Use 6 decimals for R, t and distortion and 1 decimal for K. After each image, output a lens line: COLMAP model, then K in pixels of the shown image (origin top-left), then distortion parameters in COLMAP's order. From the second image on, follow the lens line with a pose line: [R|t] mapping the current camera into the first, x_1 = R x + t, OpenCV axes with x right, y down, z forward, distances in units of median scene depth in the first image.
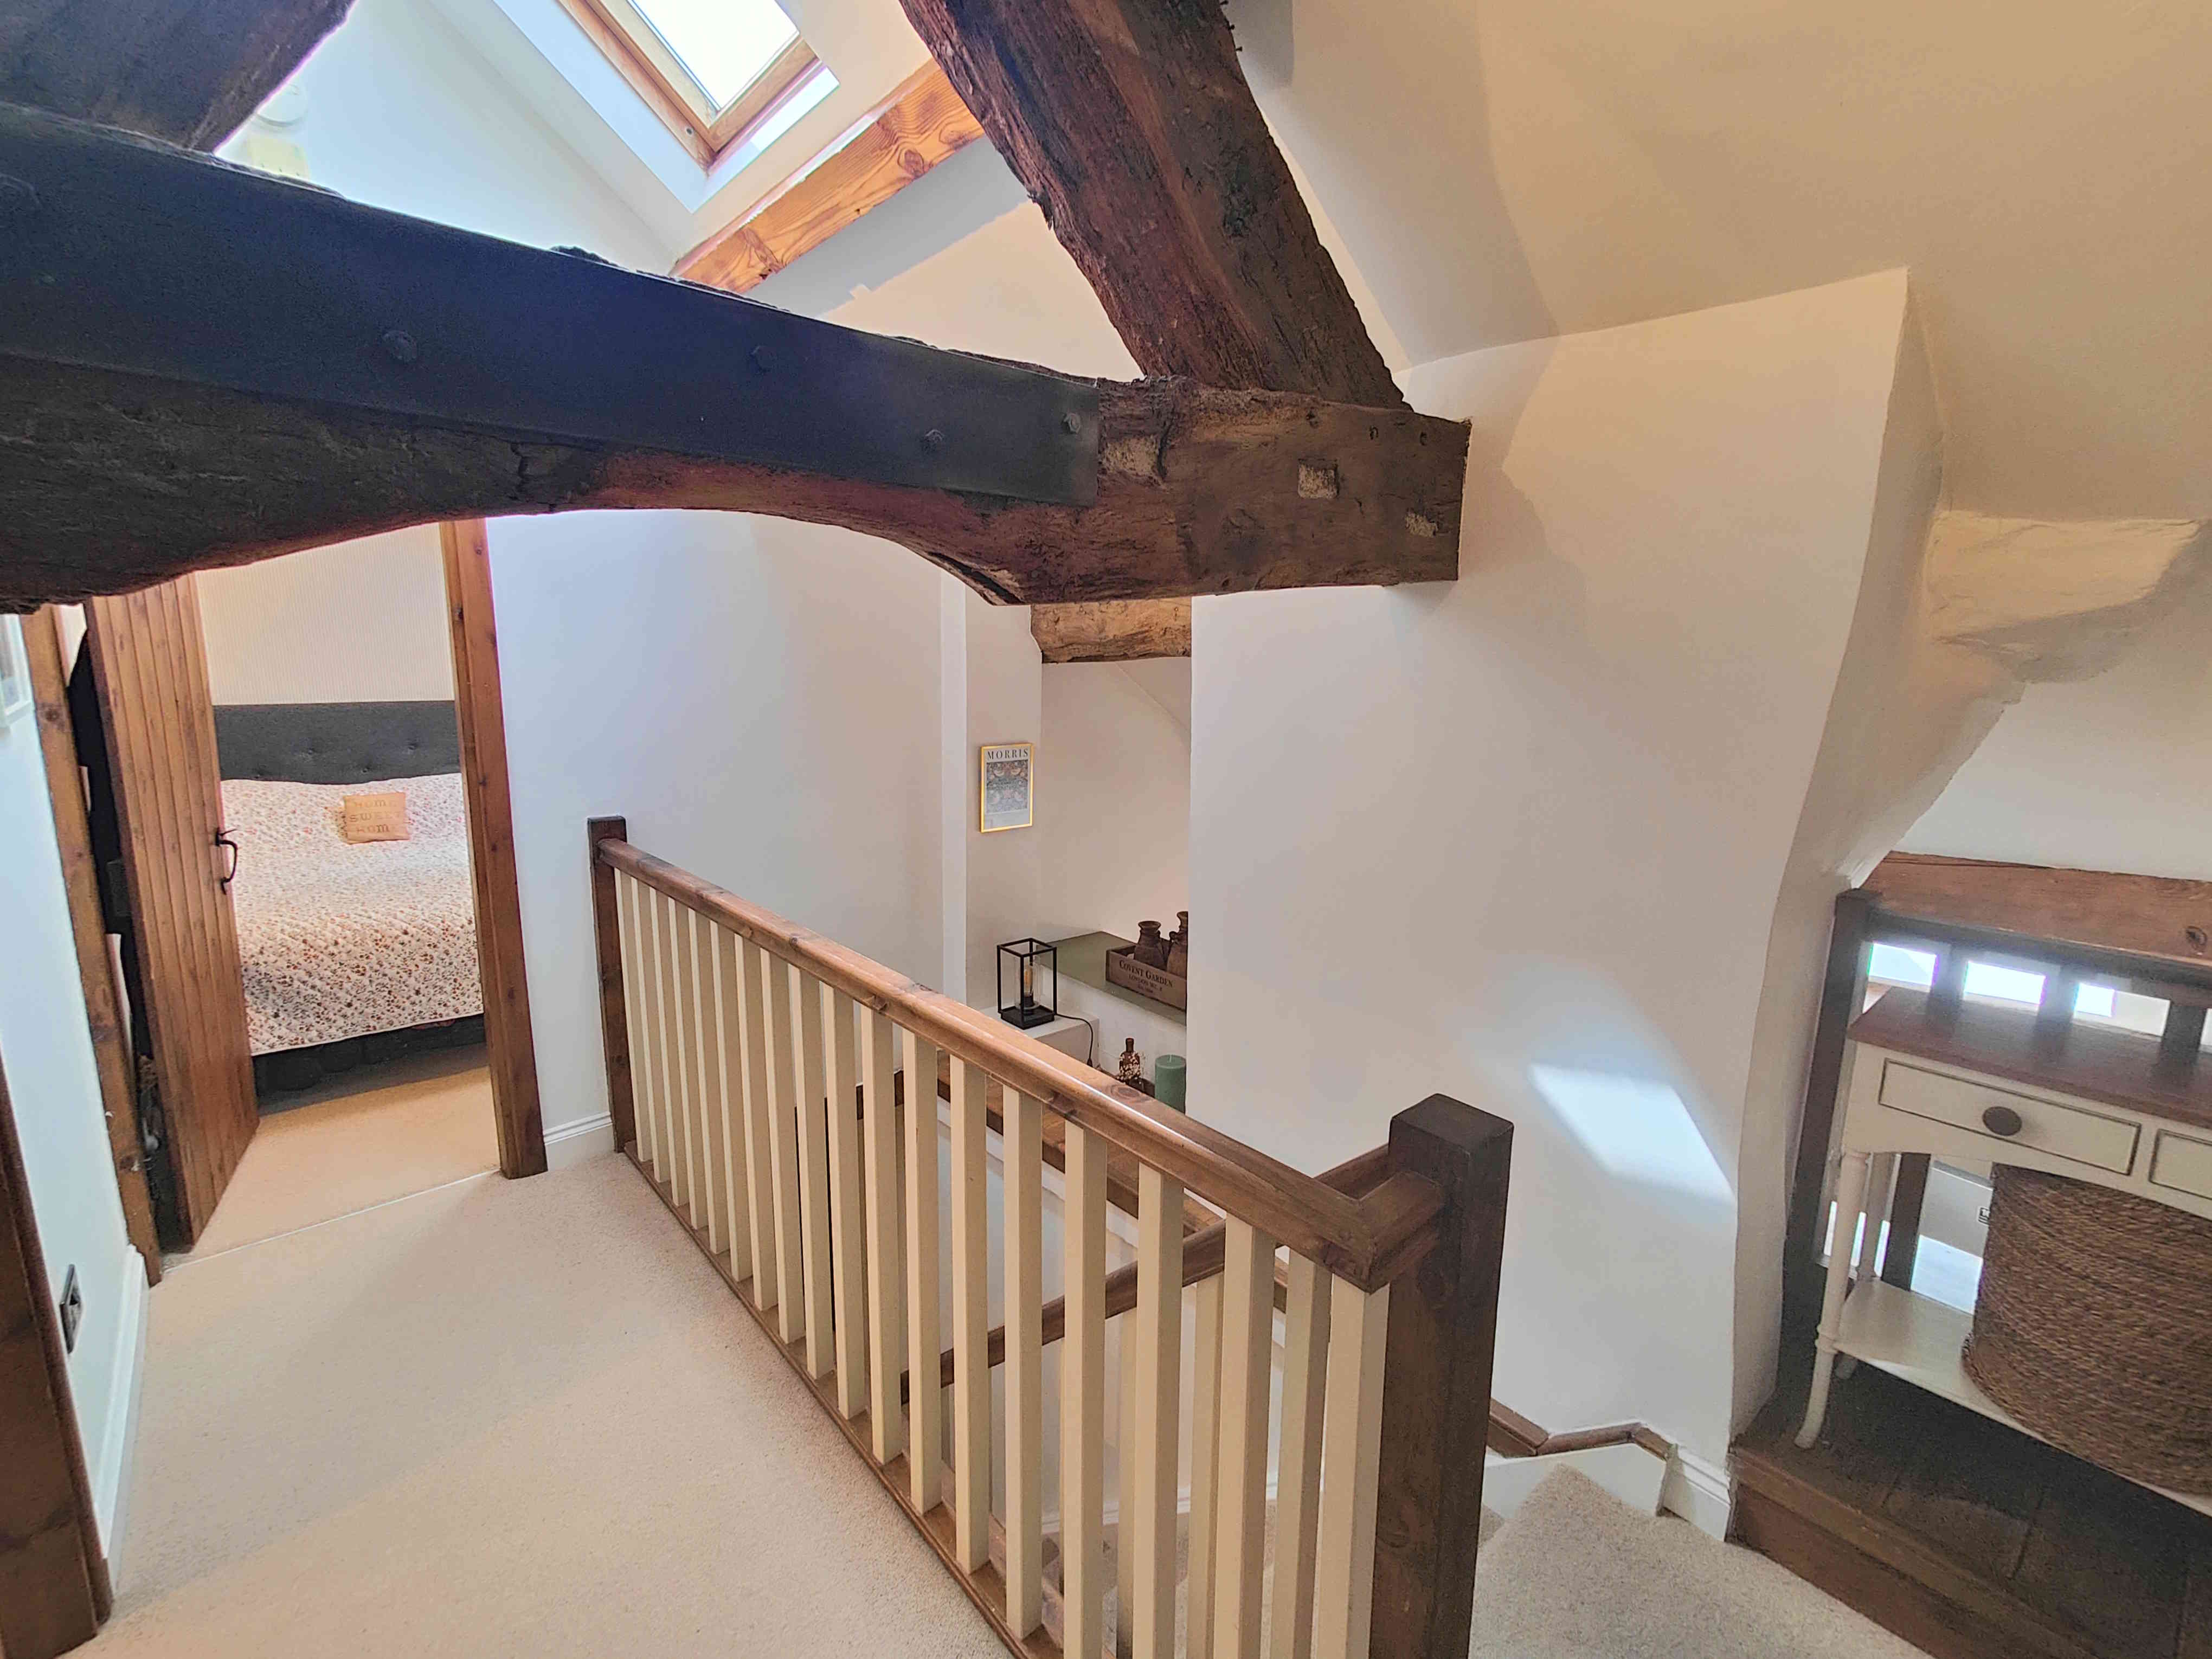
lens RADIAL K [[978.3, 0, 1096.4], [0, 978.3, 805.7], [0, 0, 1]] dist [0.010013, 0.000032]
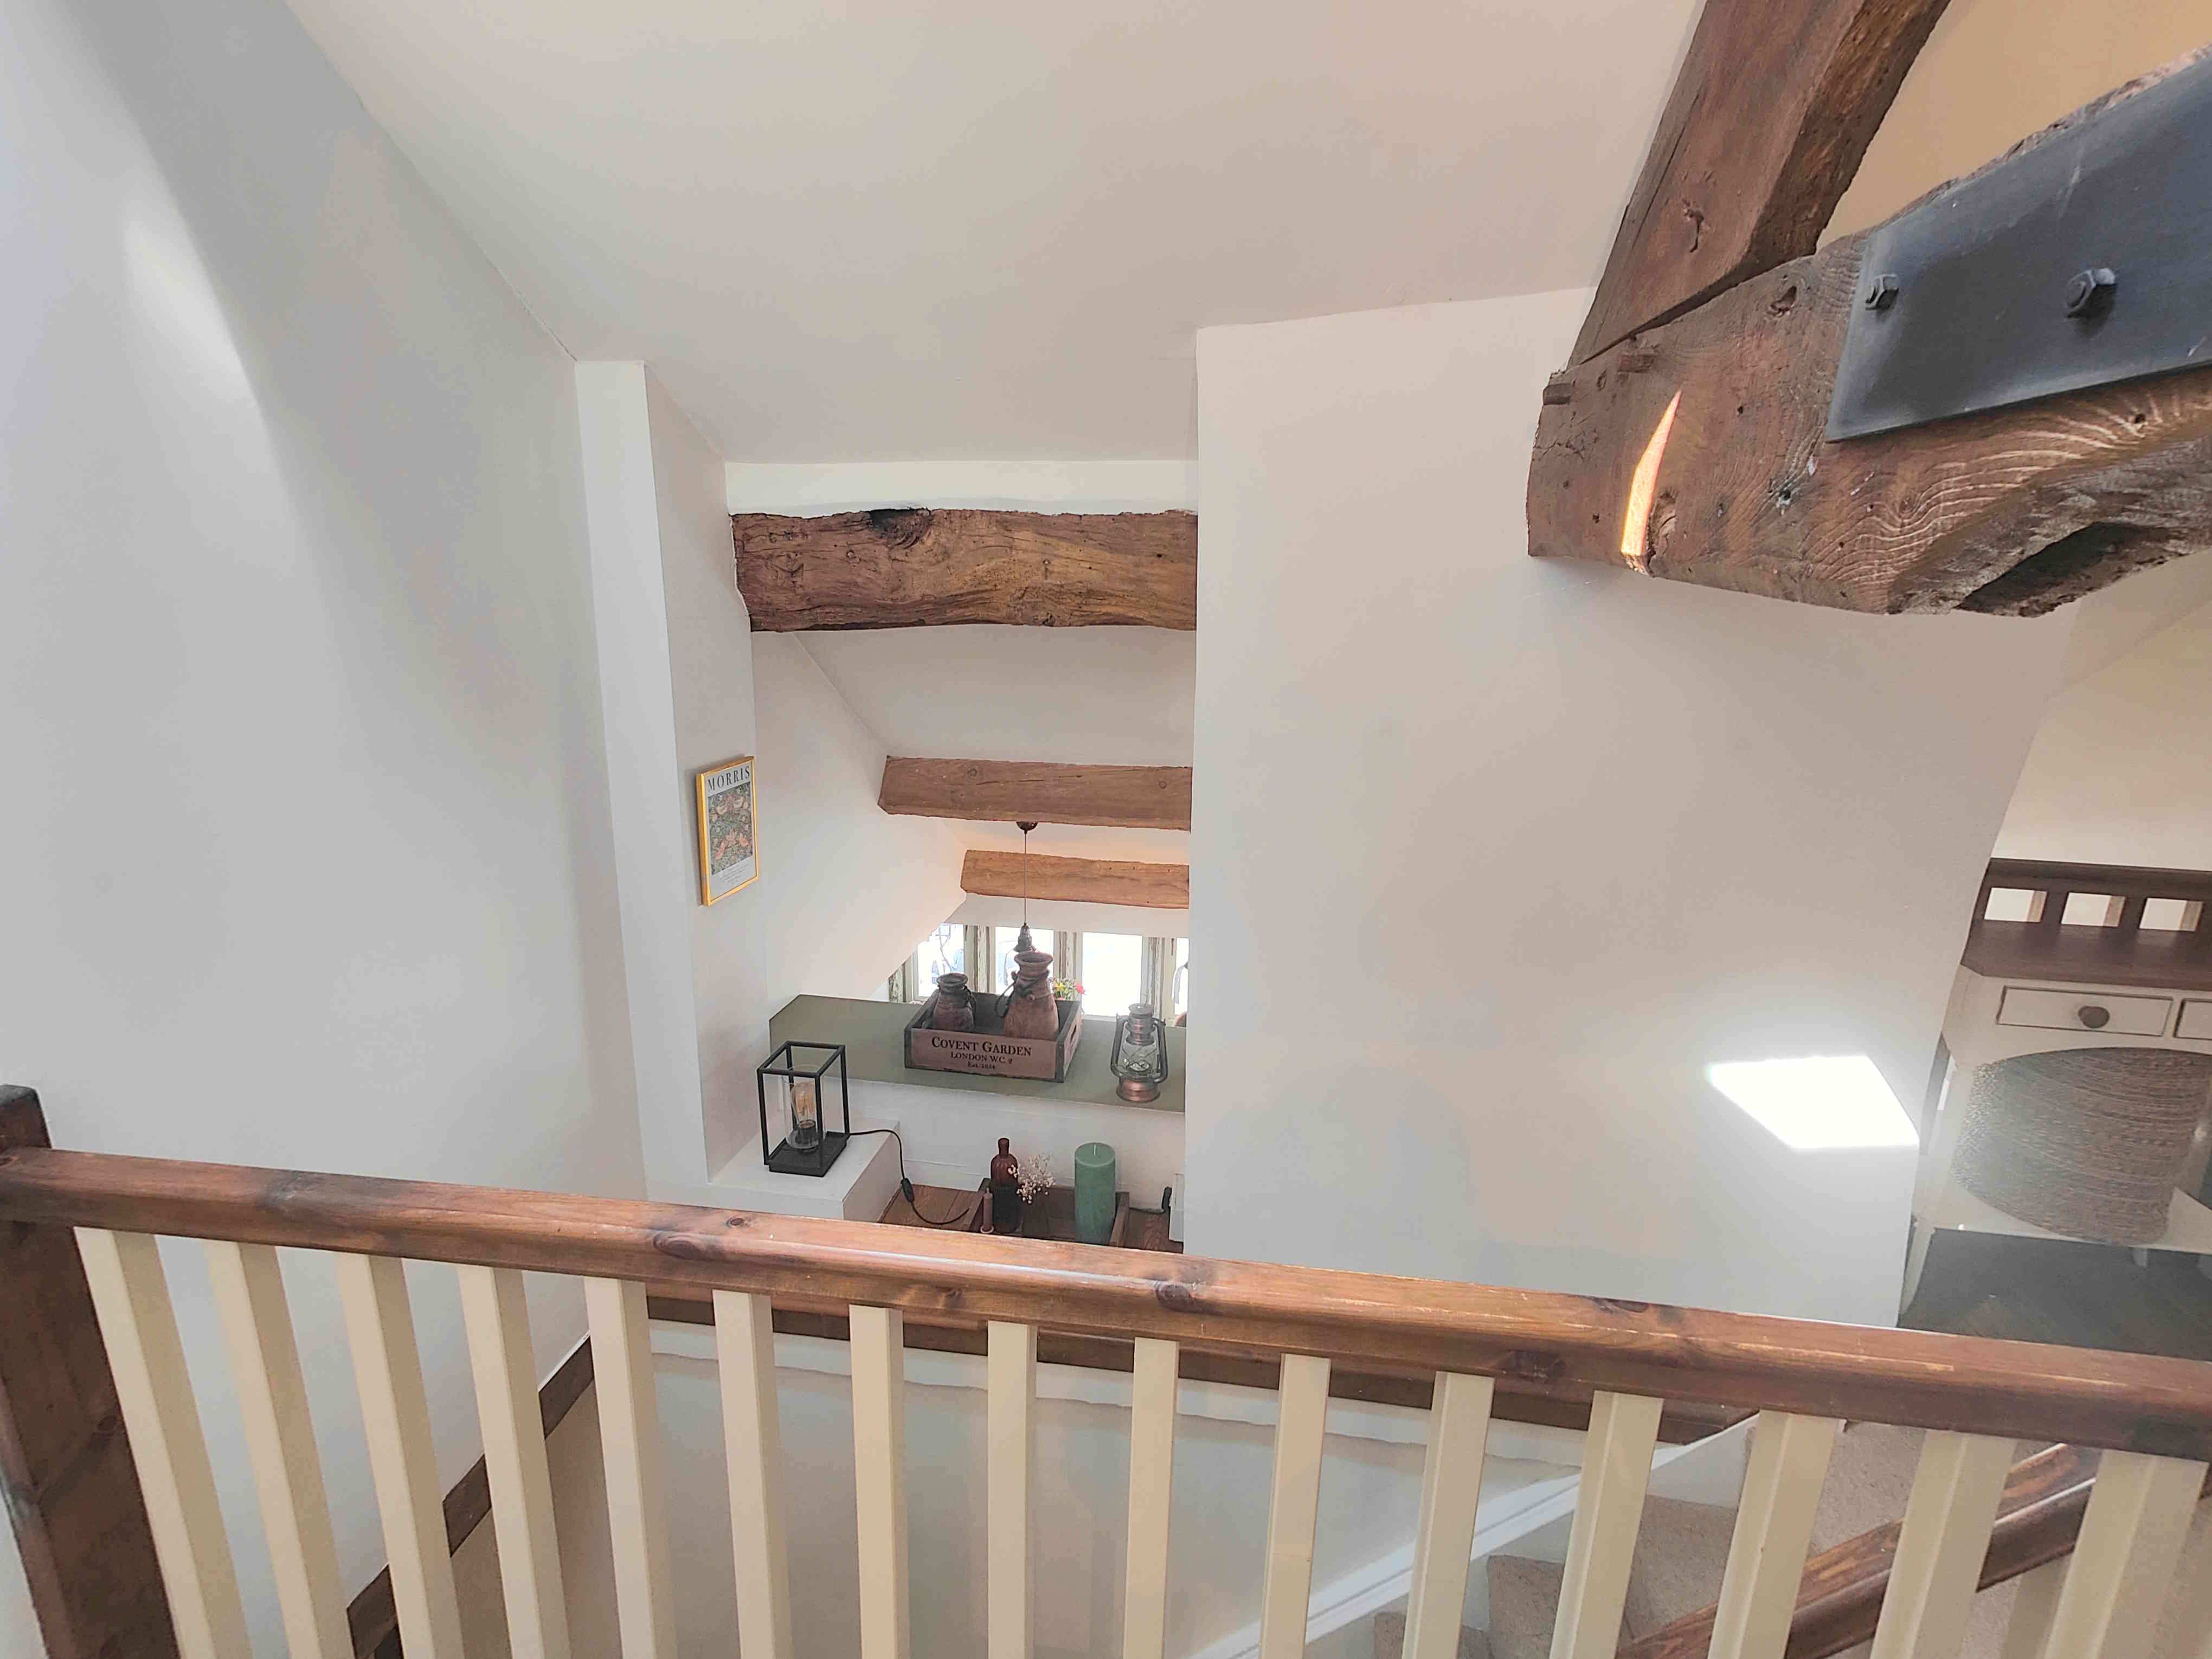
lens RADIAL K [[978.3, 0, 1091.3], [0, 978.3, 821.7], [0, 0, 1]] dist [0.010013, 0.000032]
pose [[0.757398, -0.150085, 0.635471, -0.354233], [0.095427, 0.988218, 0.119661, -0.086449], [-0.645943, -0.029990, 0.762796, 0.384109]]
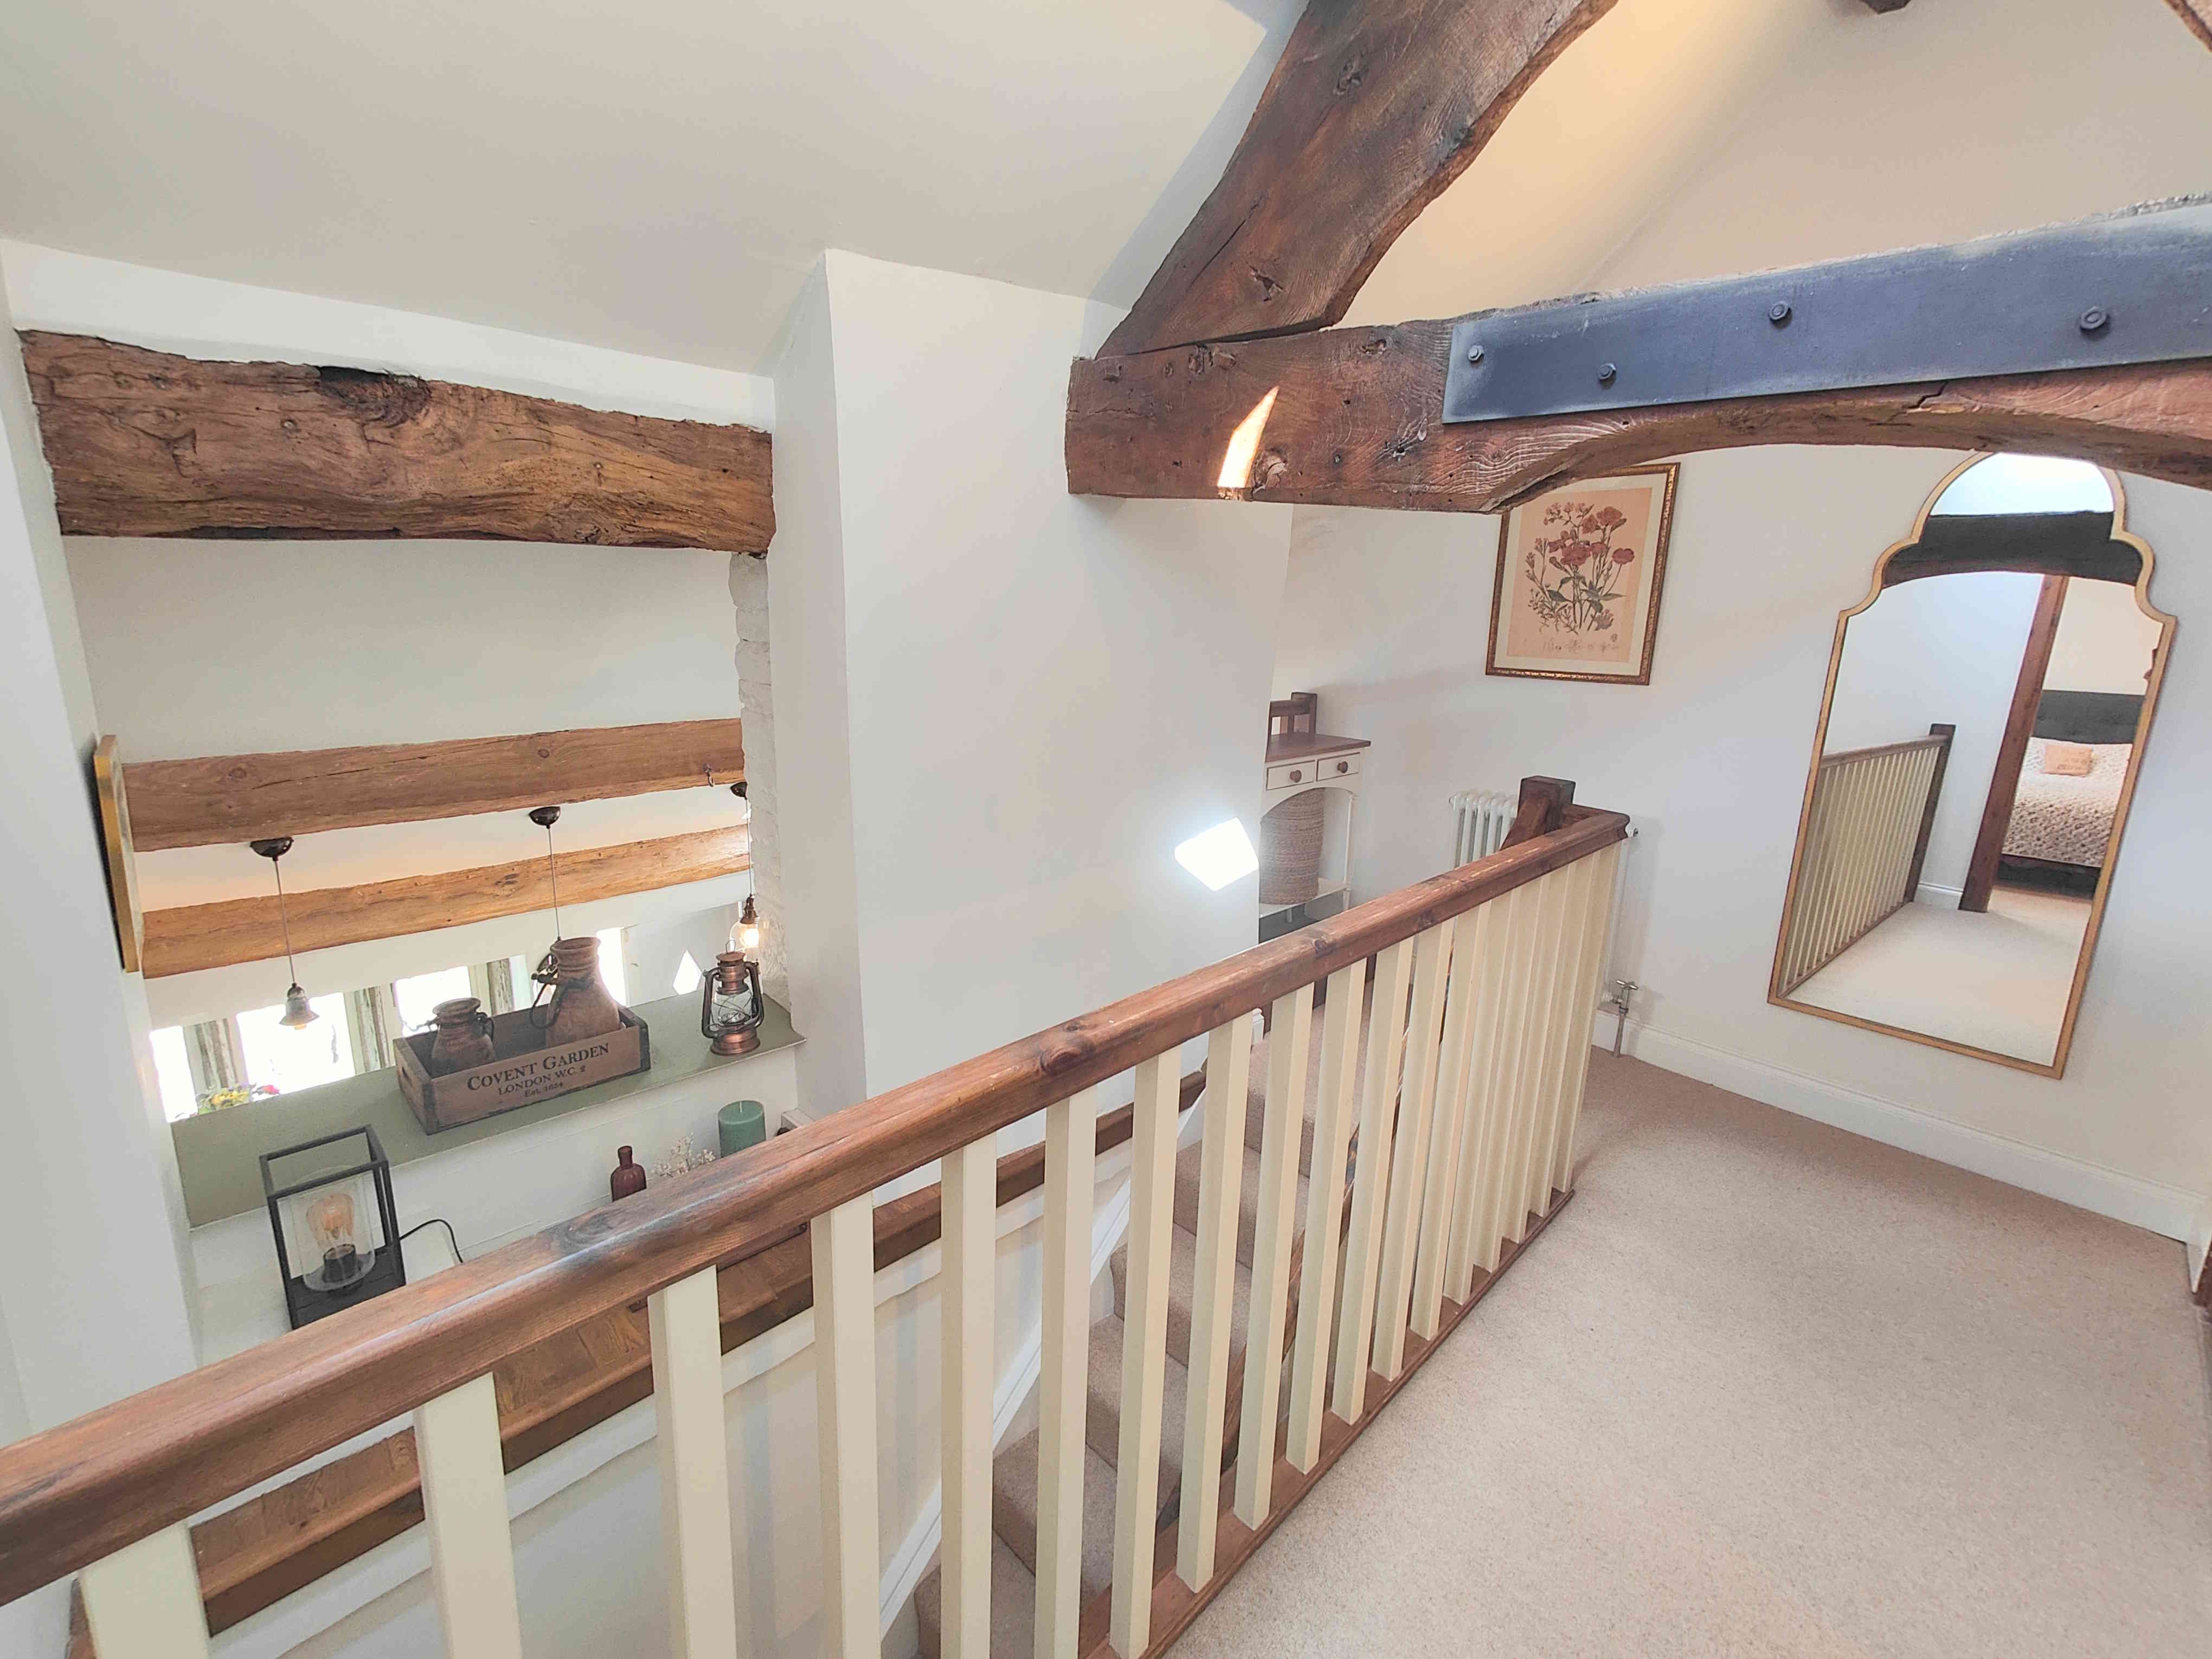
lens RADIAL K [[978.3, 0, 1100.8], [0, 978.3, 826.5], [0, 0, 1]] dist [0.010013, 0.000032]
pose [[-0.065457, -0.236617, 0.969396, -0.562751], [0.132523, 0.960812, 0.243470, -0.080948], [-0.989016, 0.144404, -0.031535, 0.673140]]
